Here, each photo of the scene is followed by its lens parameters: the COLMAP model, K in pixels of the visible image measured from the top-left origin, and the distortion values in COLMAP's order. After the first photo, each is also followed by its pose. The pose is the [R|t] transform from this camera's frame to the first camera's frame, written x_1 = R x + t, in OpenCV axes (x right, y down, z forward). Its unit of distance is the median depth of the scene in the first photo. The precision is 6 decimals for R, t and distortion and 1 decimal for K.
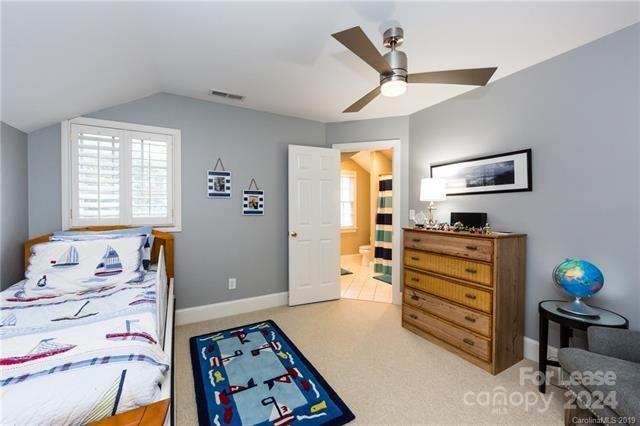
lens RADIAL K [[255.9, 0, 320.1], [0, 255.9, 210.8], [0, 0, 1]] dist [0.000552, -0.000153]
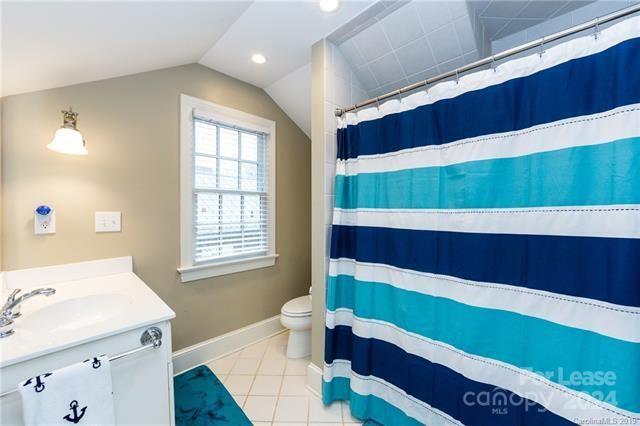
lens RADIAL K [[255.9, 0, 321.1], [0, 255.9, 210.4], [0, 0, 1]] dist [0.000552, -0.000153]
pose [[0.961403, 0.003097, 0.275127, 0.116835], [-0.002343, 0.999993, -0.003069, -0.007366], [-0.275134, 0.002306, 0.961403, 0.680000]]
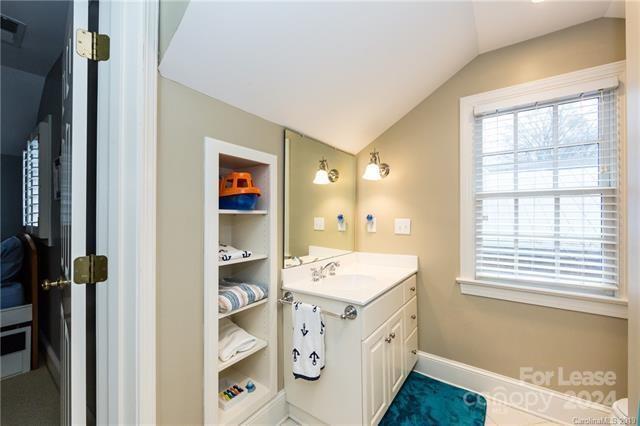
lens RADIAL K [[255.9, 0, 321.5], [0, 255.9, 215.3], [0, 0, 1]] dist [0.000552, -0.000153]
pose [[0.423119, -0.001306, -0.906073, 0.266189], [-0.011199, 0.999915, -0.006671, -0.007423], [0.906005, 0.012969, 0.423068, 0.763674]]
